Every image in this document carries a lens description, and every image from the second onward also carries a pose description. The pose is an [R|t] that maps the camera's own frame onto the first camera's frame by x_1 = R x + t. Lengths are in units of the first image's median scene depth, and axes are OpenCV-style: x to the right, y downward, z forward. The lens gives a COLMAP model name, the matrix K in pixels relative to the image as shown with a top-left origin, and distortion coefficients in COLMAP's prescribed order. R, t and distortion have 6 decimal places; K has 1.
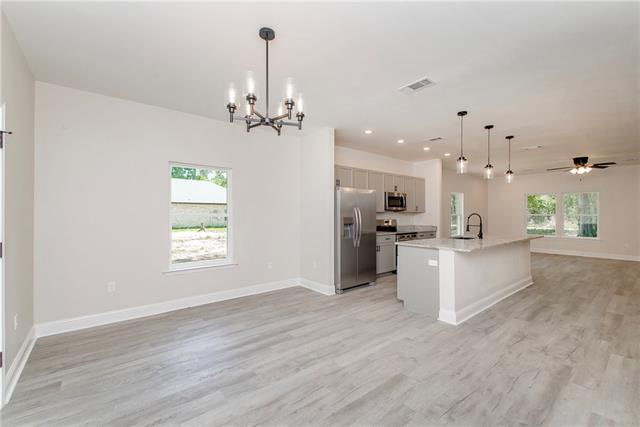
lens RADIAL K [[272.8, 0, 316.7], [0, 272.8, 214.4], [0, 0, 1]] dist [0.009786, -0.004354]
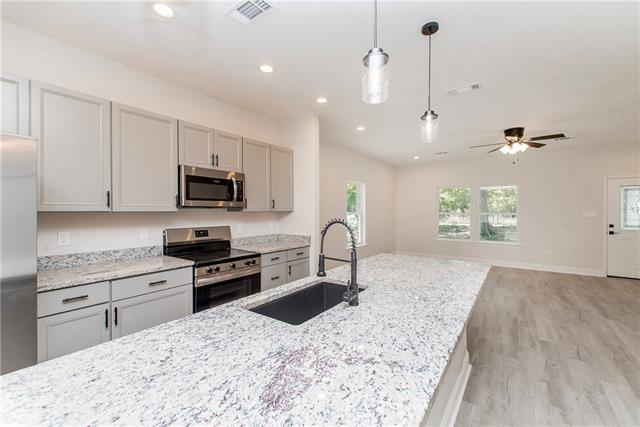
lens RADIAL K [[272.8, 0, 319.1], [0, 272.8, 208.5], [0, 0, 1]] dist [0.009786, -0.004354]
pose [[0.963153, -0.001995, 0.268948, 0.430262], [0.004880, 0.999937, -0.010060, -0.010527], [-0.268911, 0.011001, 0.963102, 0.651365]]
